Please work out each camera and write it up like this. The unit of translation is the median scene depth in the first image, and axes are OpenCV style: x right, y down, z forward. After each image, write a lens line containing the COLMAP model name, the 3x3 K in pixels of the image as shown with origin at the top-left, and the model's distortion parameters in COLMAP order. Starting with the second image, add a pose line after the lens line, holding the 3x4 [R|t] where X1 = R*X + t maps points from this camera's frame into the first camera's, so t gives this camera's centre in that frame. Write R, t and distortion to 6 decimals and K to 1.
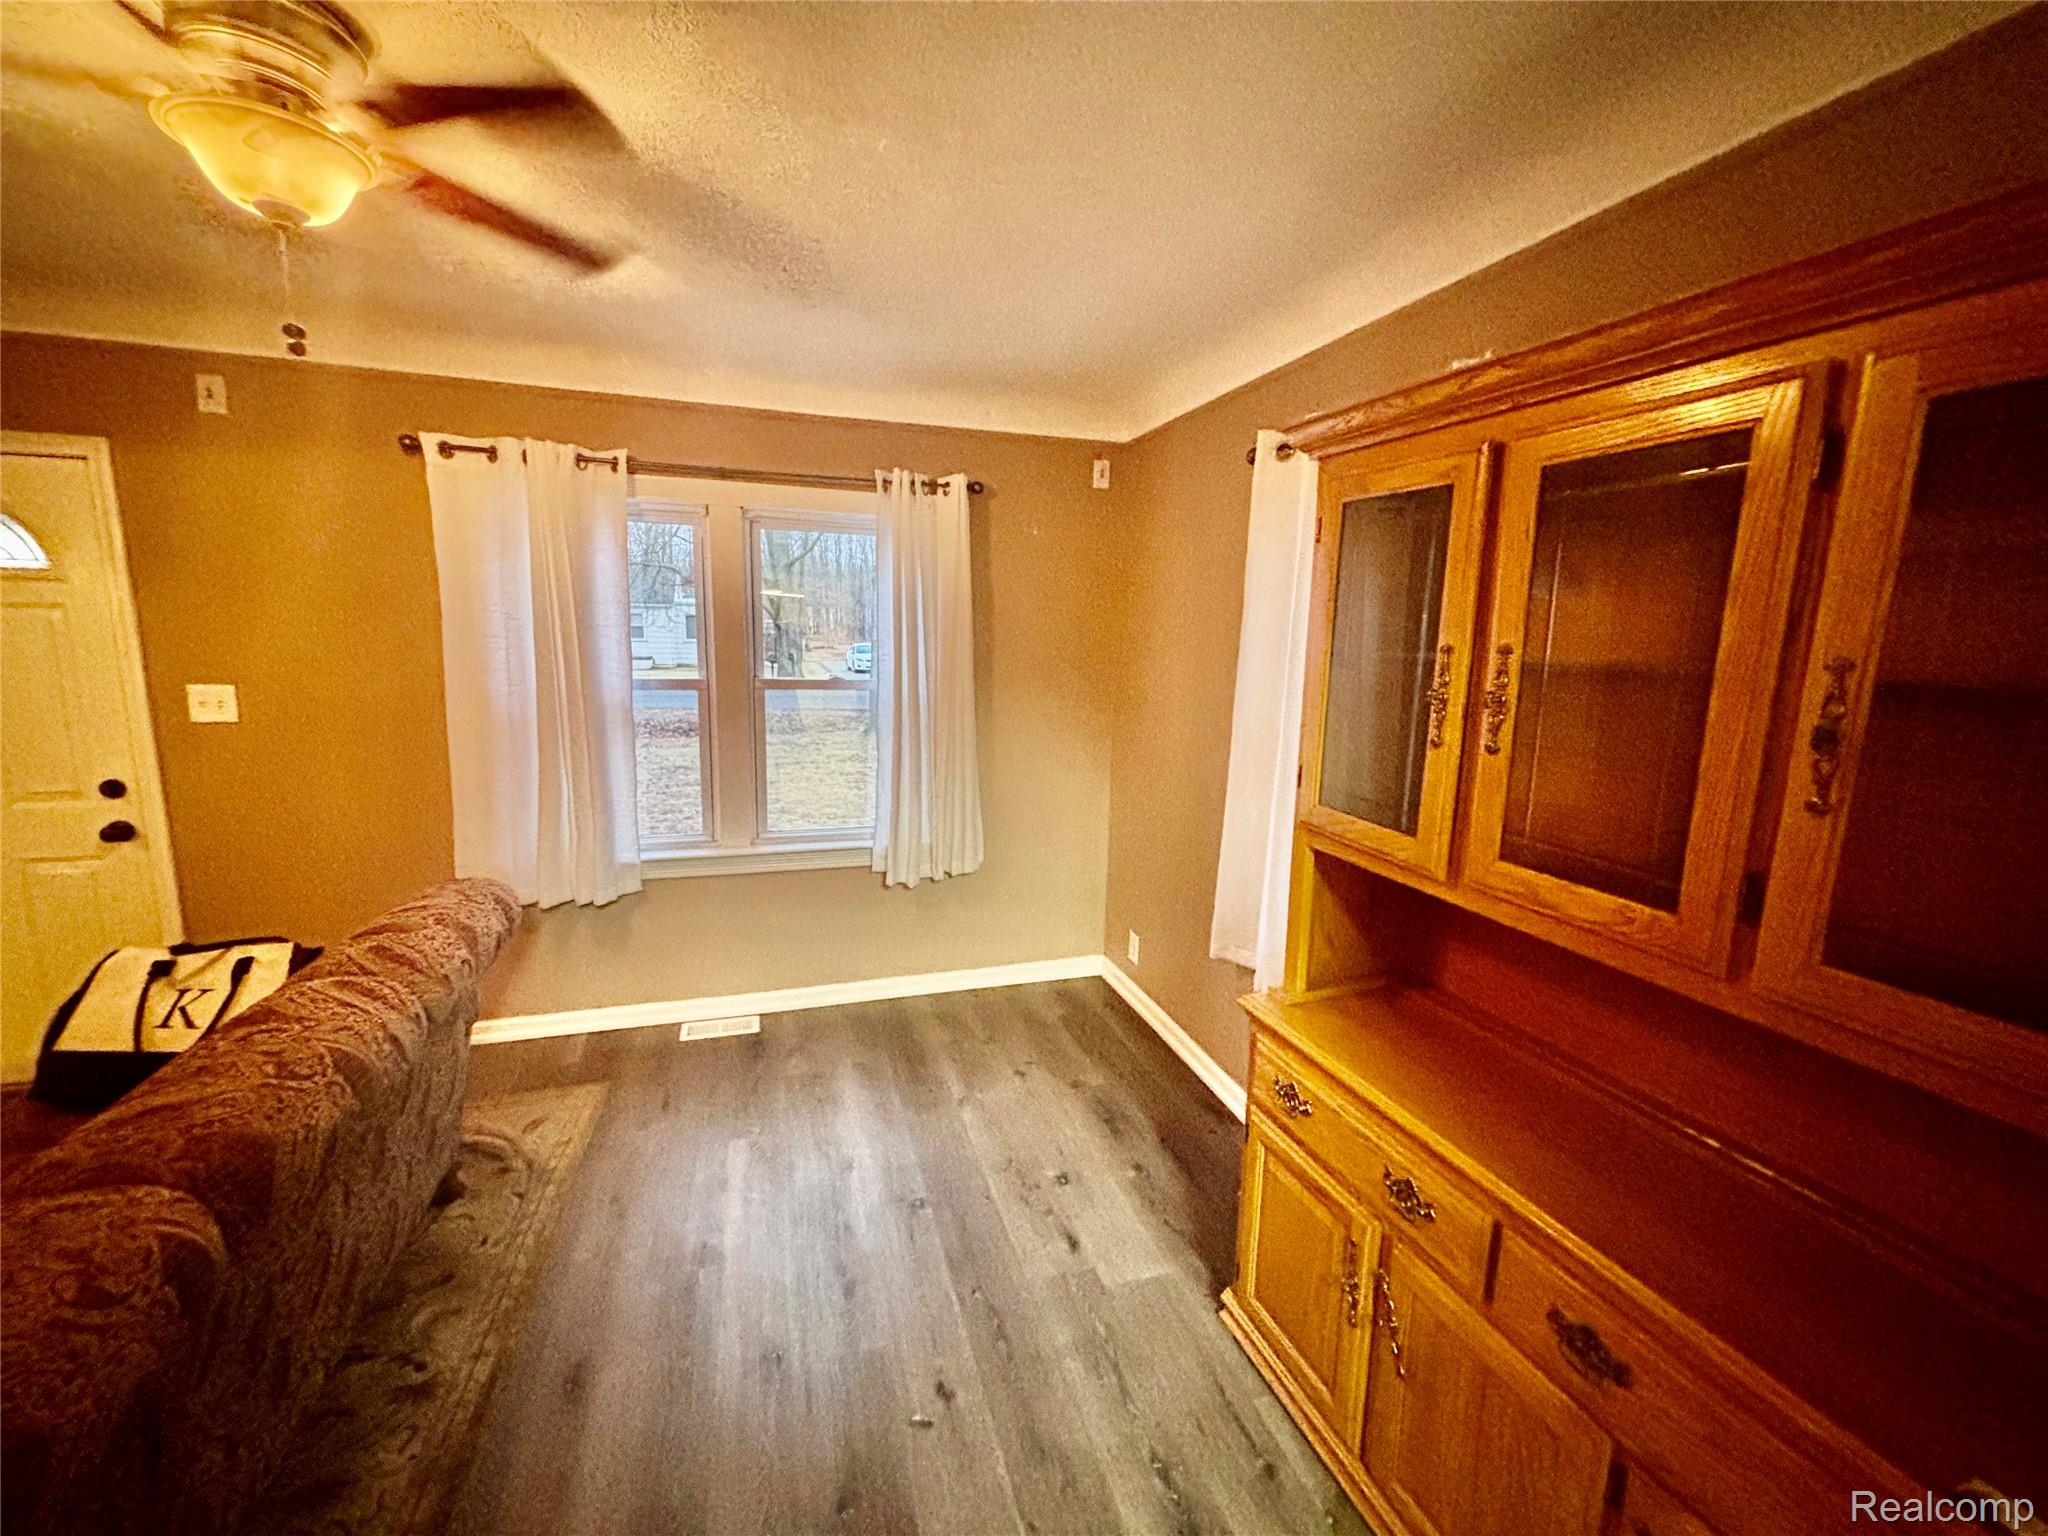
lens RADIAL K [[824.7, 0, 1026.9], [0, 824.7, 761.5], [0, 0, 1]] dist [-0.000300, -0.000059]
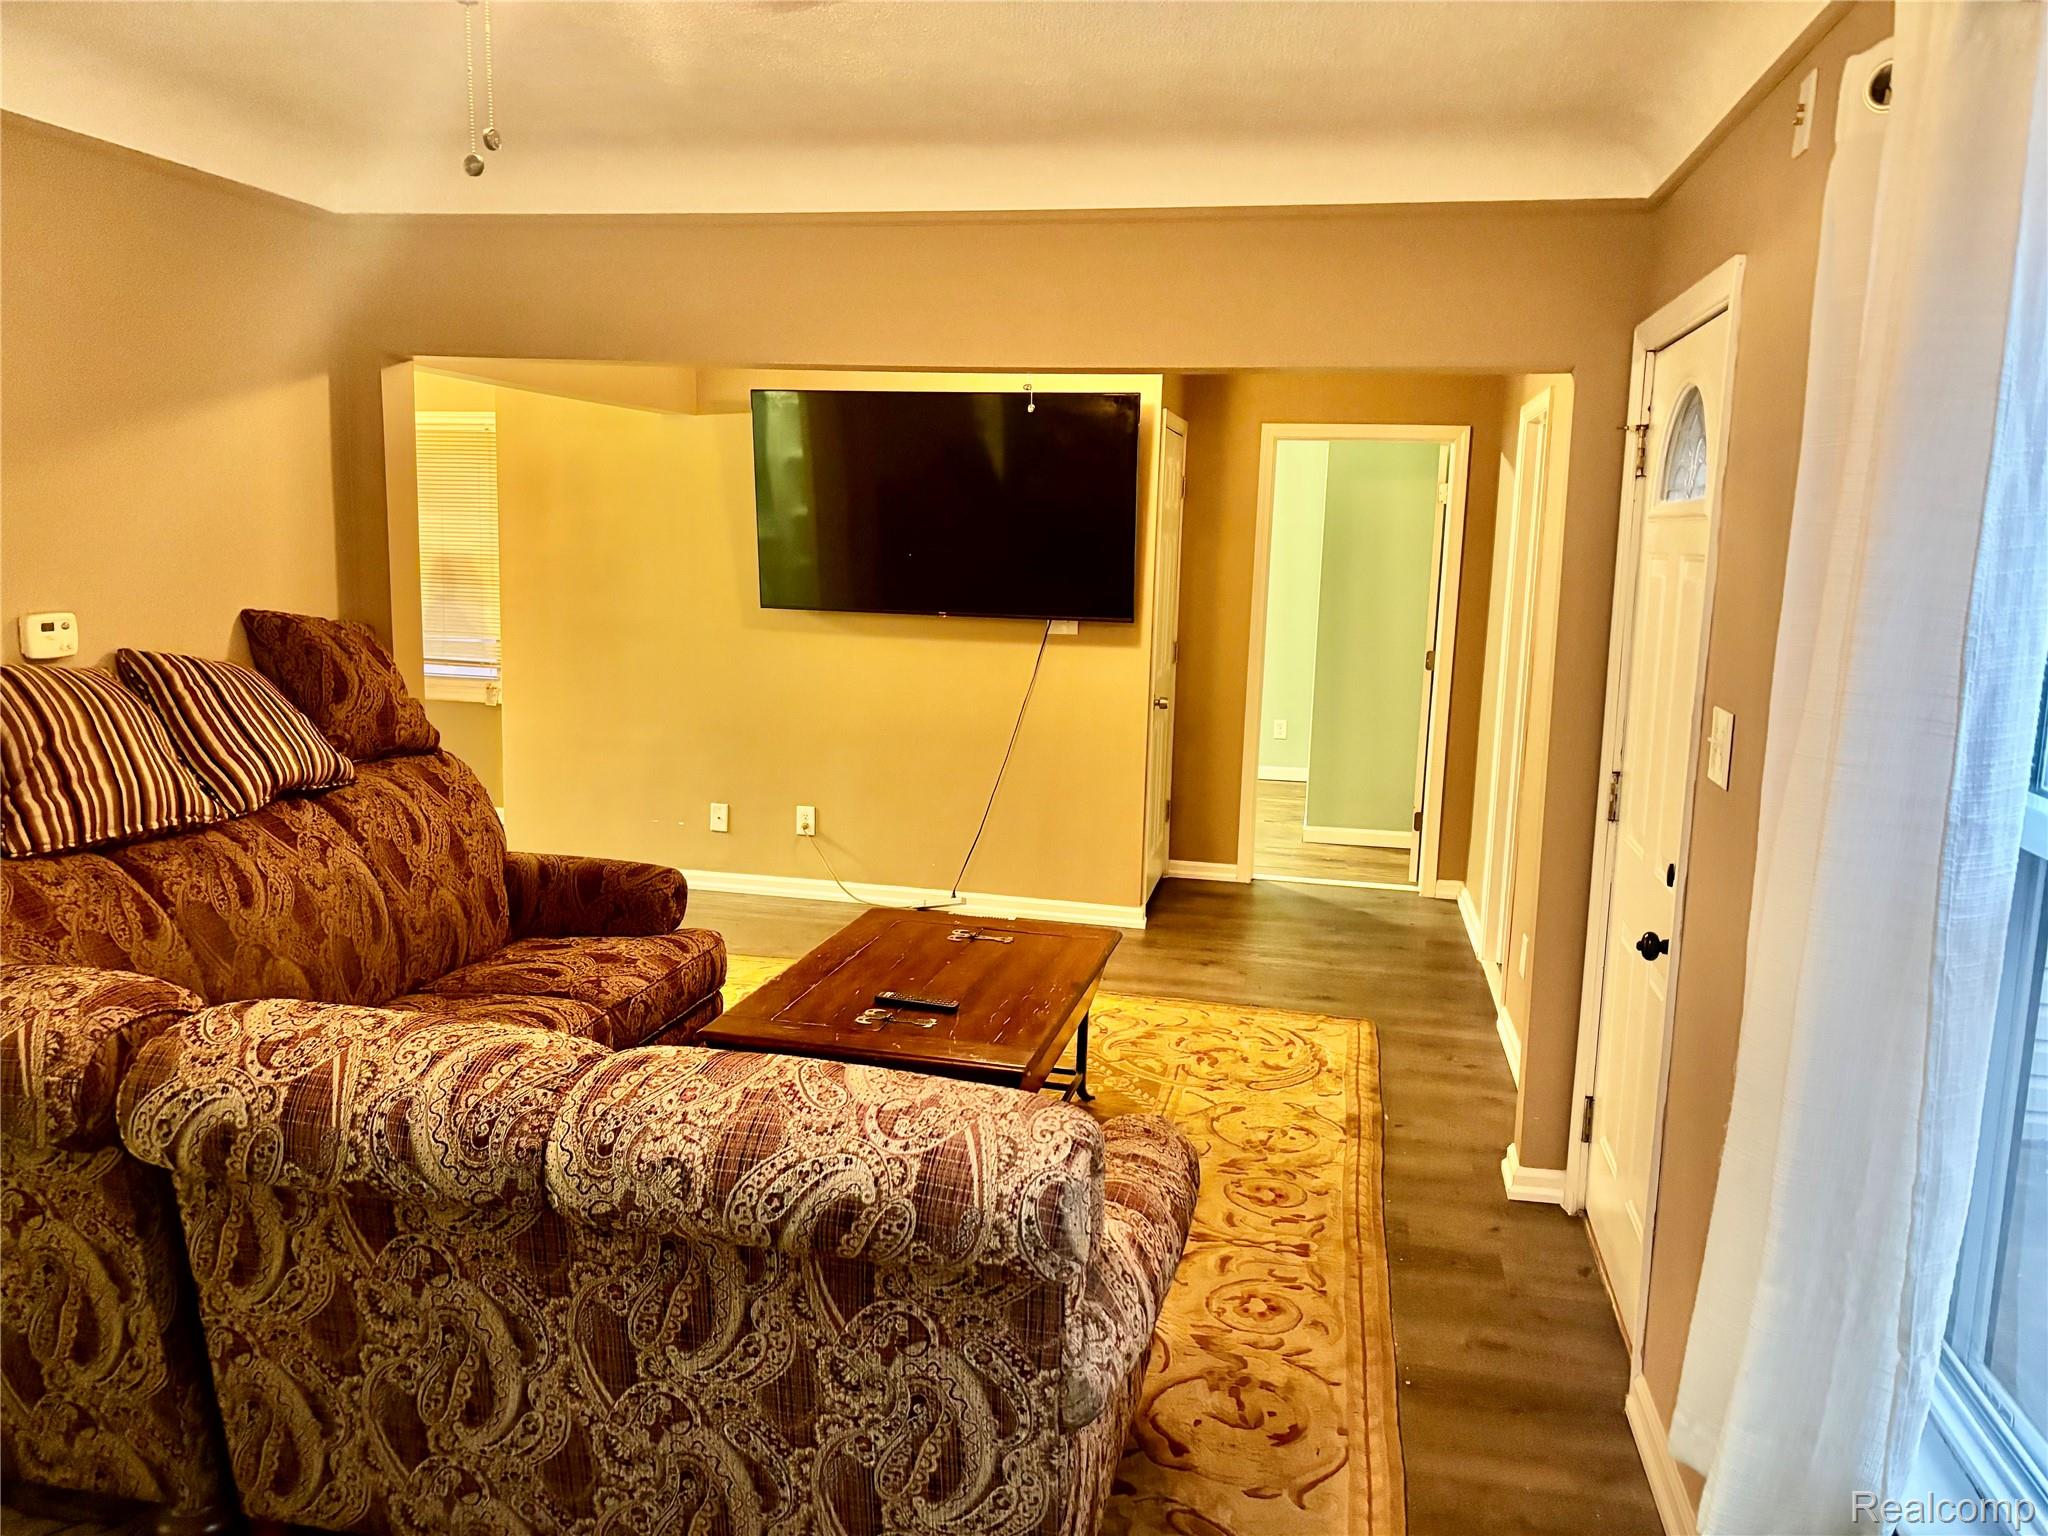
lens RADIAL K [[1572.7, 0, 1016.3], [0, 1572.7, 775.7], [0, 0, 1]] dist [0.001935, -0.001090]
pose [[-0.492743, 0.102381, -0.864131, 0.067573], [-0.177876, 0.960235, 0.215195, -0.231461], [0.851801, 0.259744, -0.454938, 1.392305]]
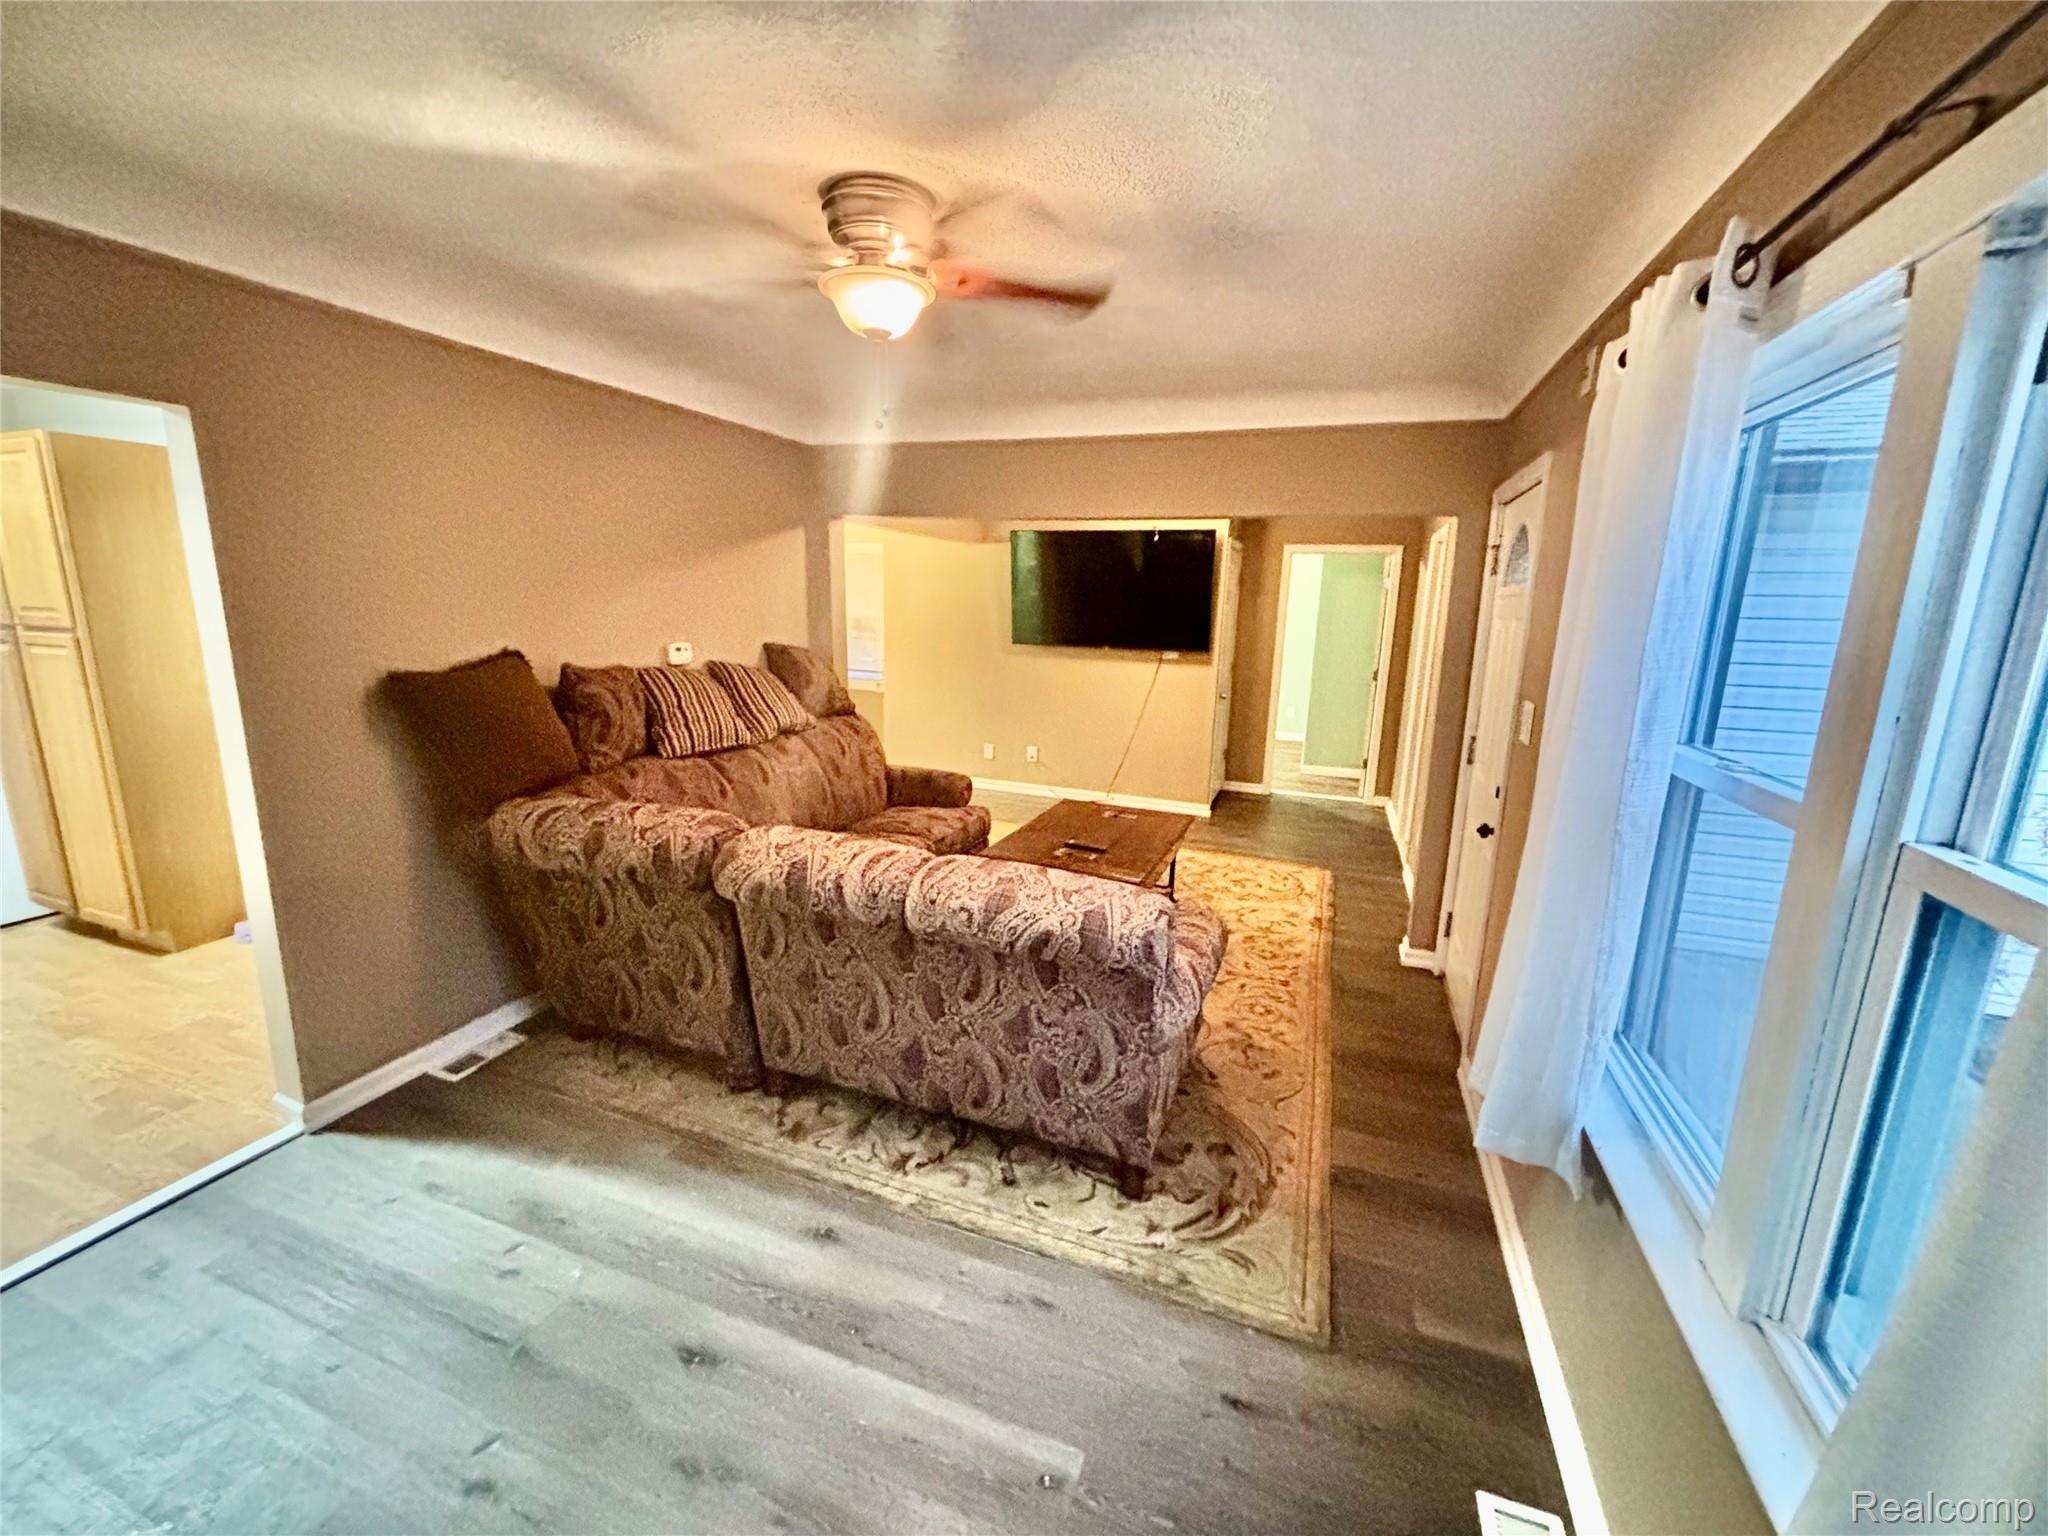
lens RADIAL K [[832.4, 0, 1020.3], [0, 832.4, 769.0], [0, 0, 1]] dist [0.000118, -0.000132]
pose [[-0.618992, 0.121335, -0.775968, 0.115020], [-0.166729, 0.945175, 0.280793, -0.237554], [0.767496, 0.303185, -0.564826, 1.431987]]
